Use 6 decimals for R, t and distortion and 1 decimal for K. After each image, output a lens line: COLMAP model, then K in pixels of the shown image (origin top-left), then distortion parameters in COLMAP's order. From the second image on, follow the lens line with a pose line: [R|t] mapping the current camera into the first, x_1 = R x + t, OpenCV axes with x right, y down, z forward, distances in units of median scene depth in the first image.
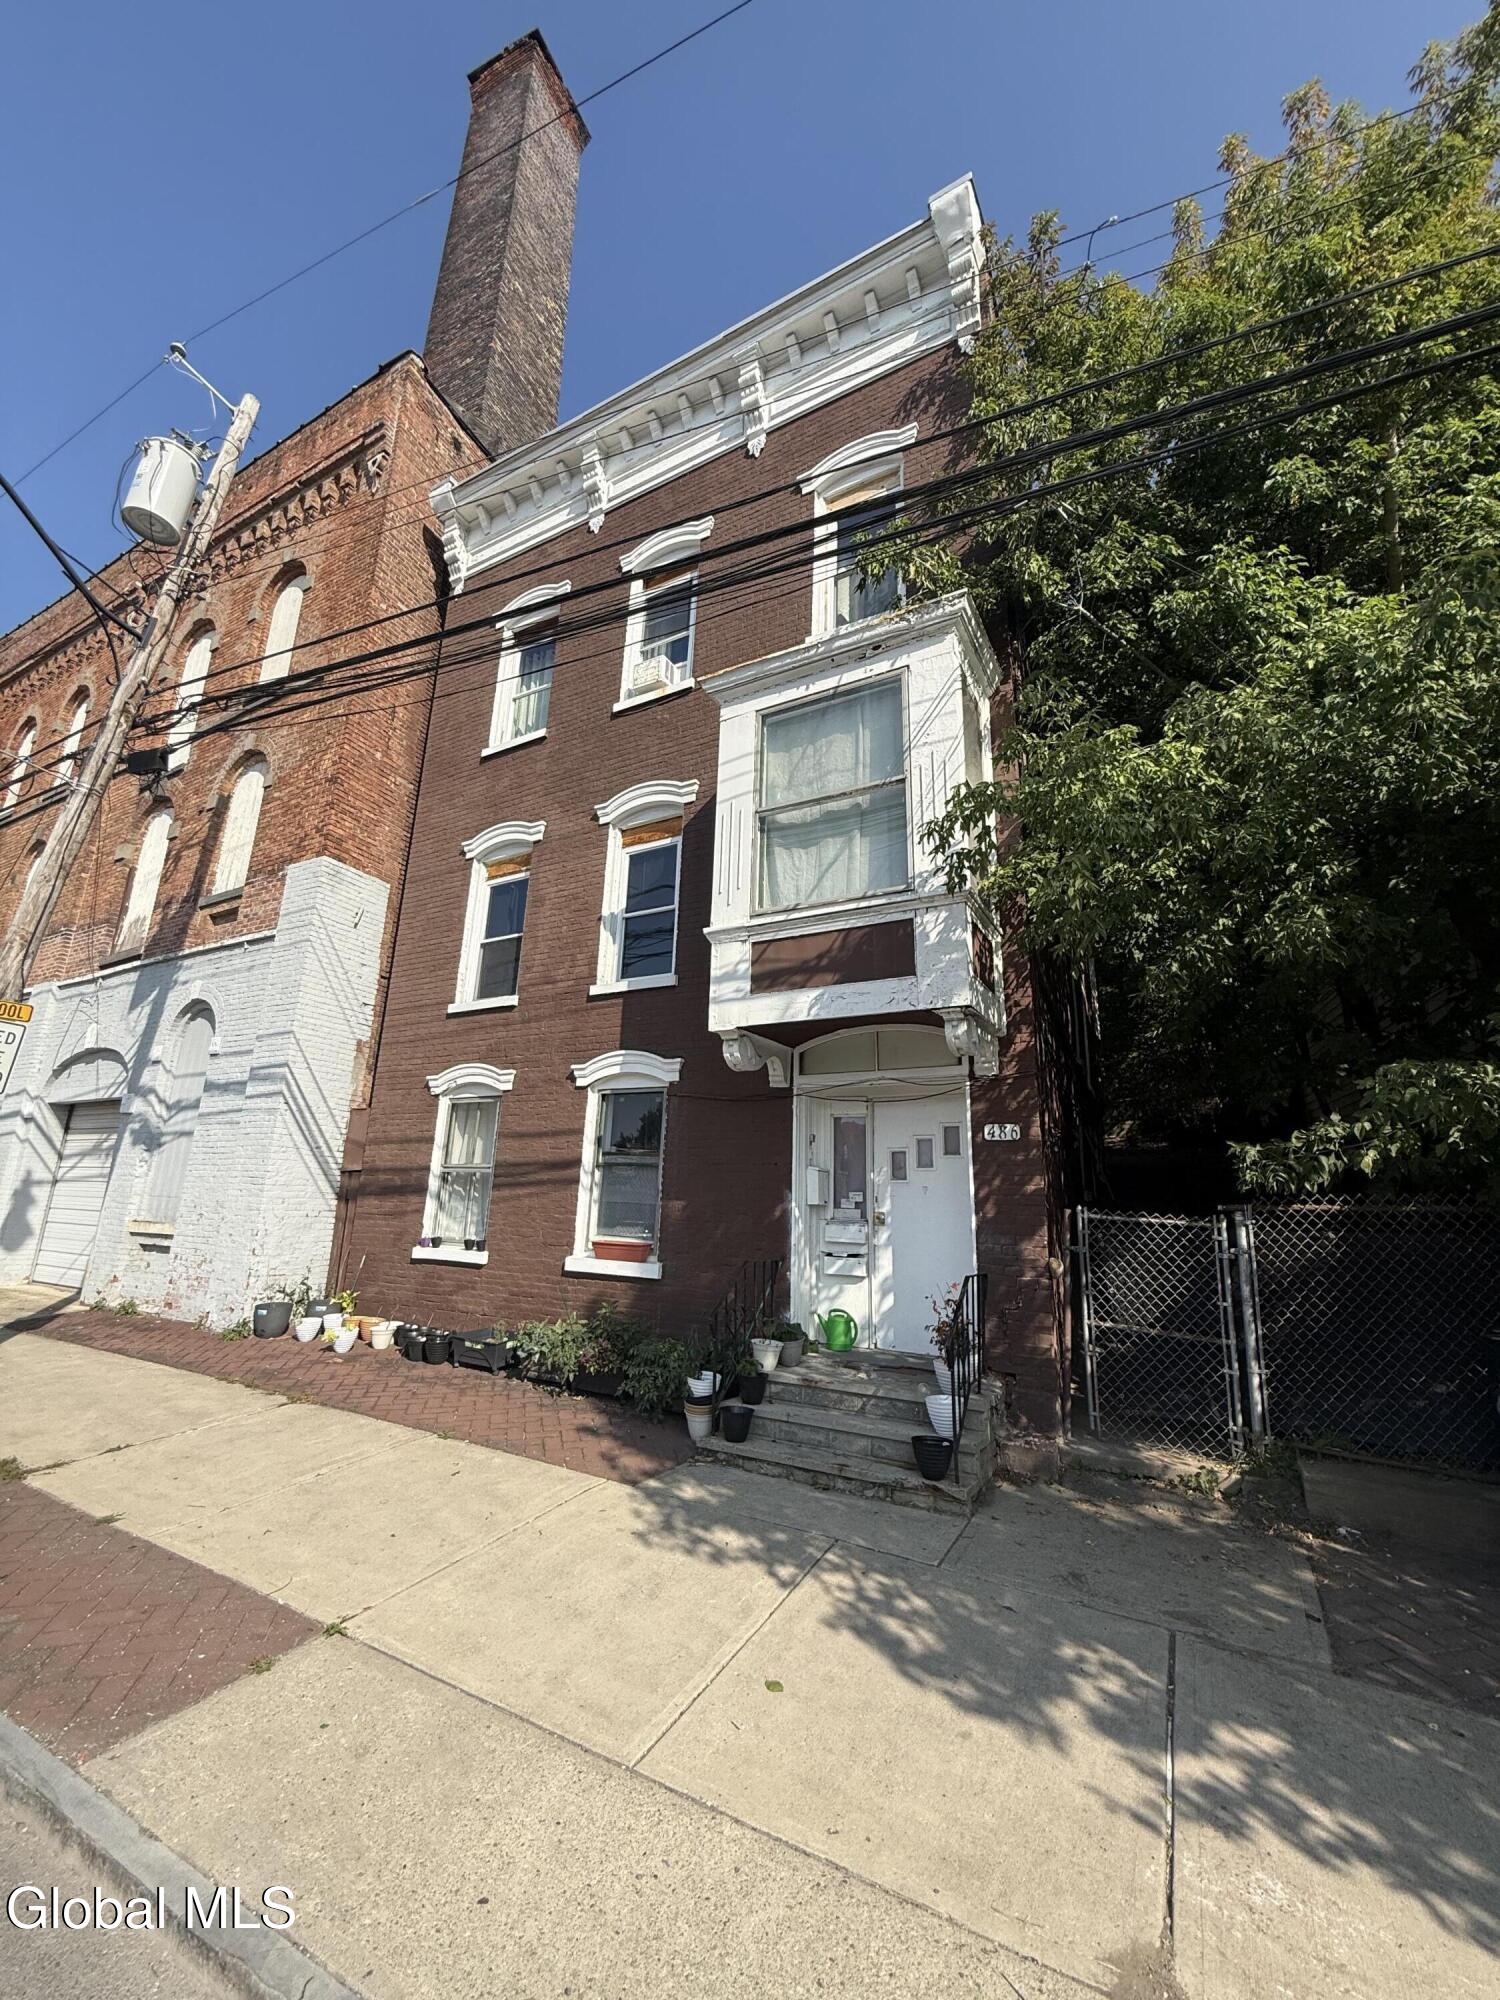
lens RADIAL K [[795.9, 0, 750.3], [0, 795.9, 996.1], [0, 0, 1]] dist [-0.000225, -0.000223]
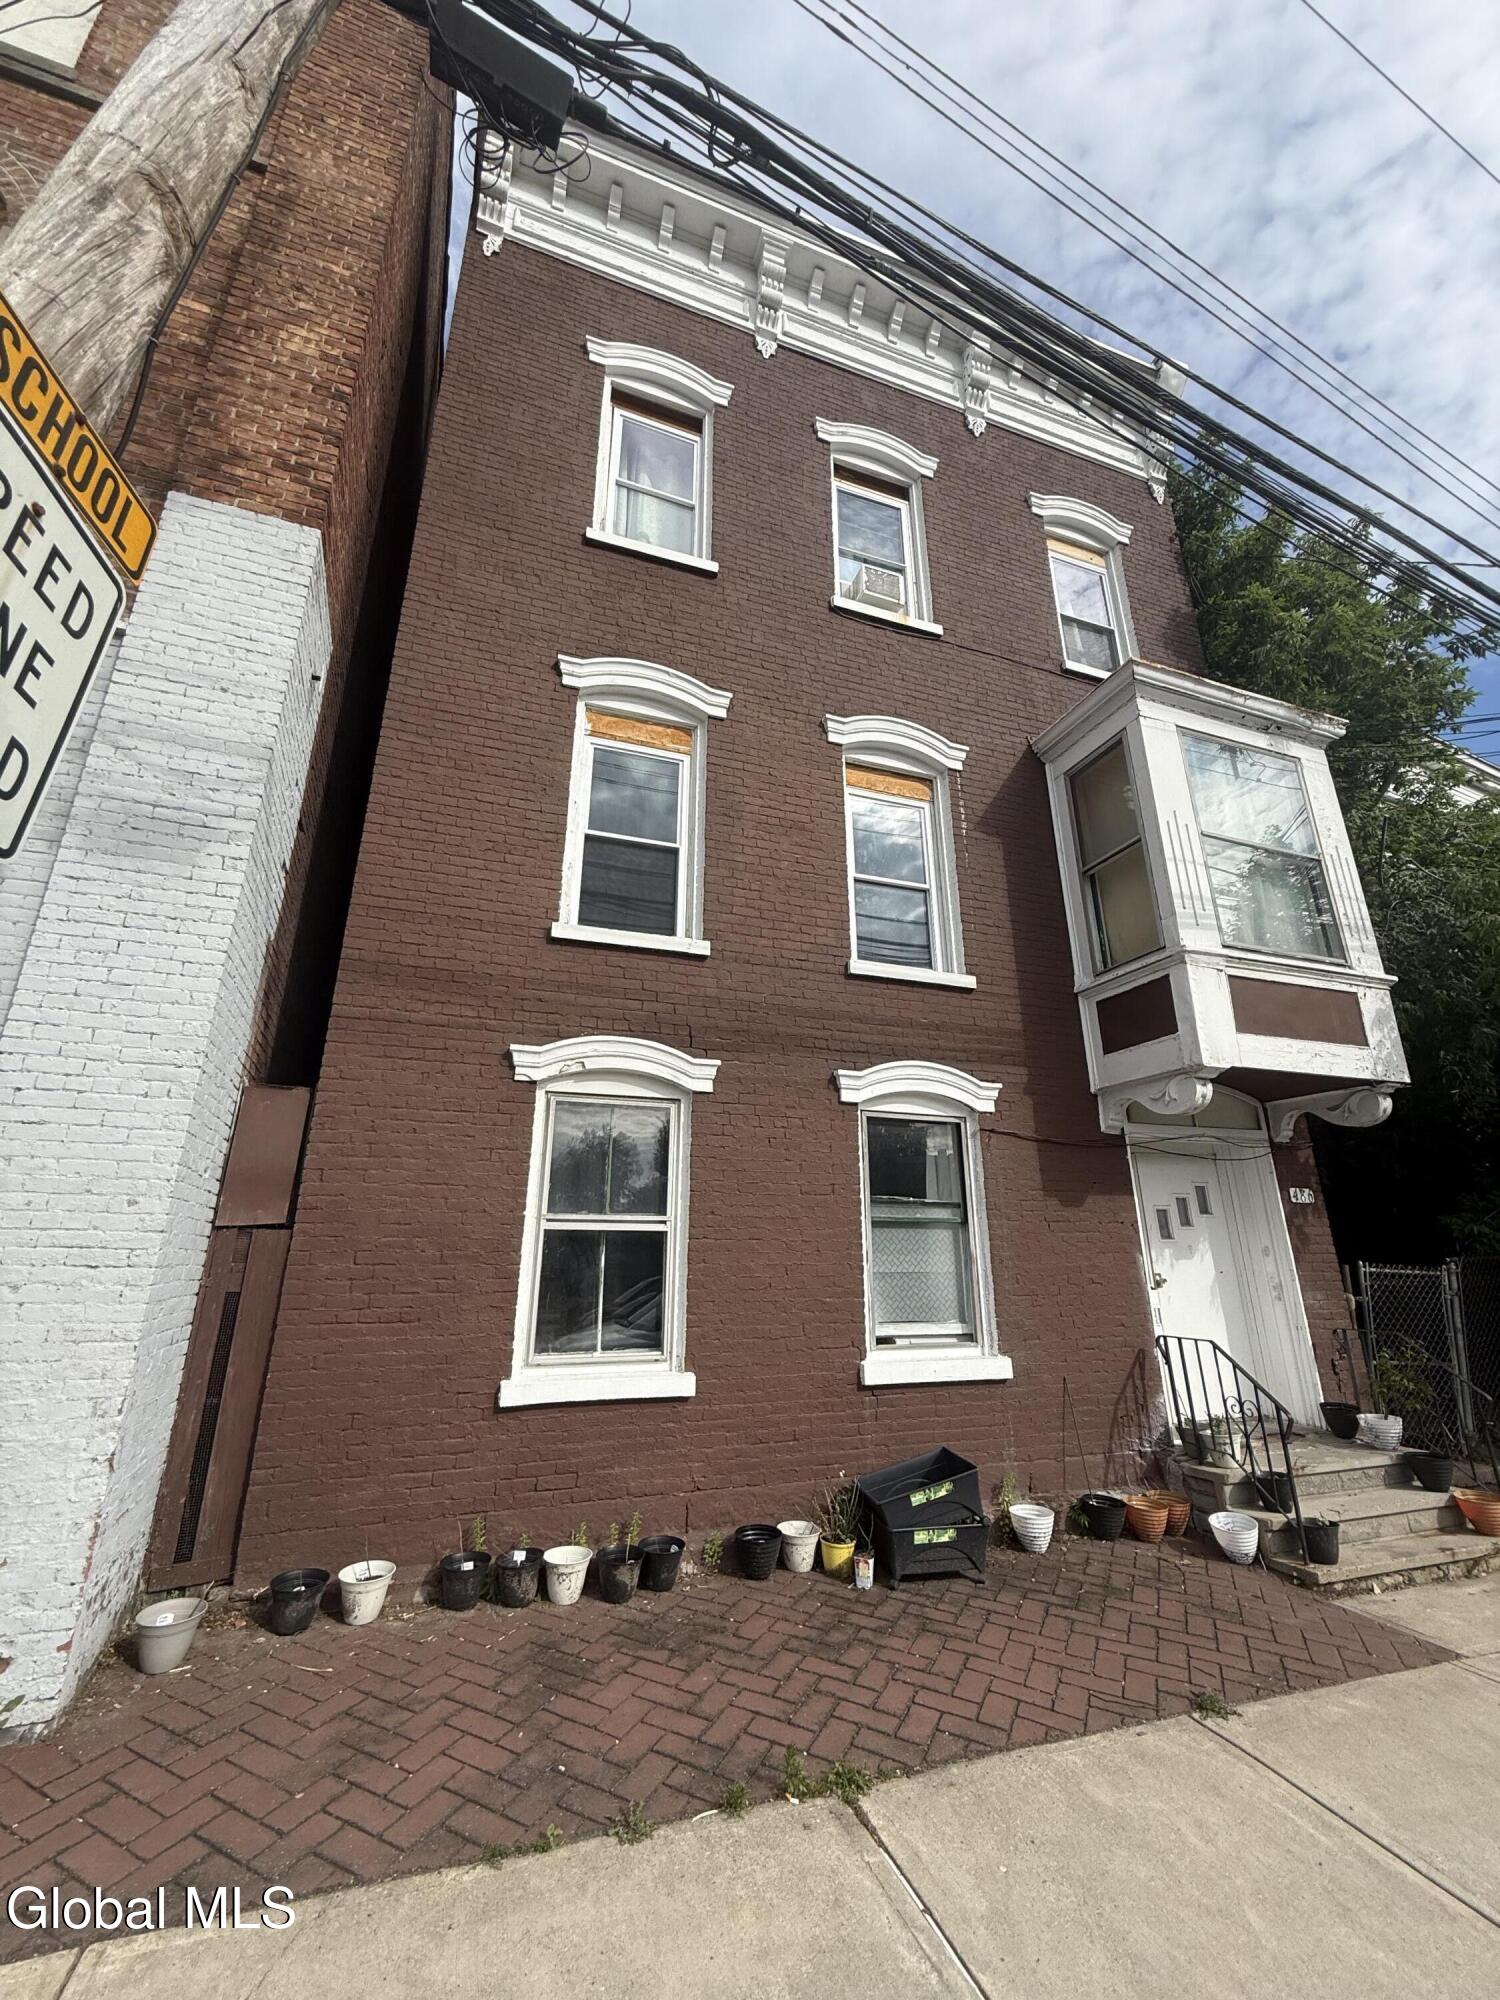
lens RADIAL K [[794.6, 0, 749.9], [0, 794.6, 996.3], [0, 0, 1]] dist [0.000358, -0.000535]
pose [[0.672031, 0.204235, 0.711802, -0.780345], [-0.169066, 0.978145, -0.121036, 0.122547], [-0.720966, -0.039001, 0.691872, 0.601555]]
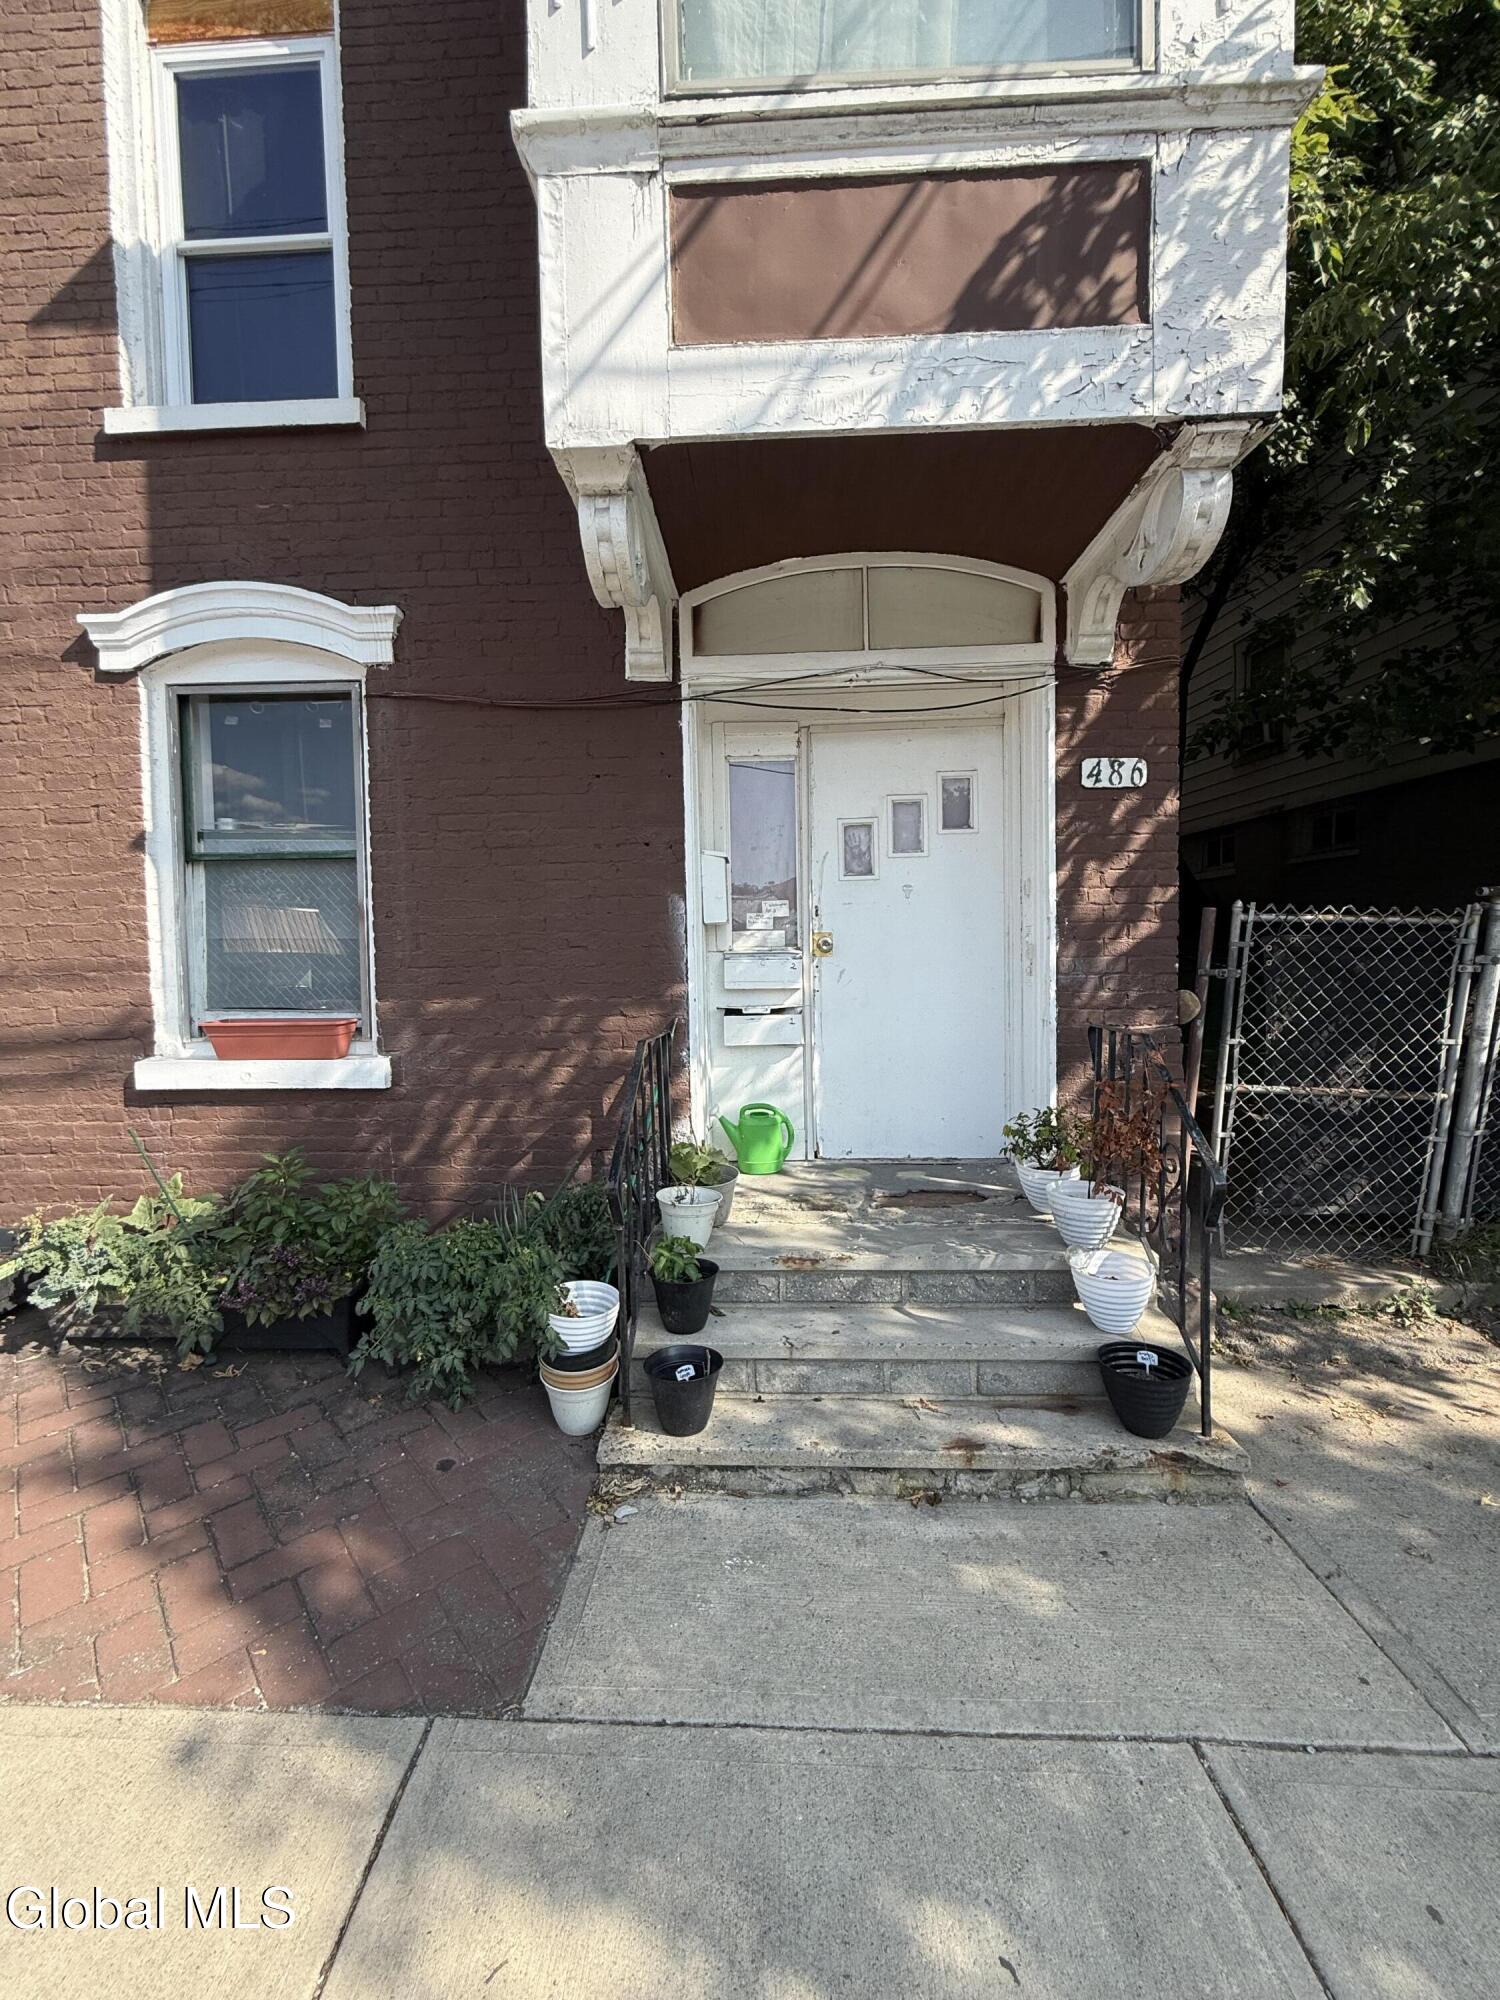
lens RADIAL K [[794.6, 0, 749.9], [0, 794.6, 996.3], [0, 0, 1]] dist [0.000358, -0.000535]
pose [[0.892730, -0.066948, 0.445591, -0.114754], [-0.072017, 0.954989, 0.287767, 0.133923], [-0.444800, -0.288988, 0.847725, 0.459096]]
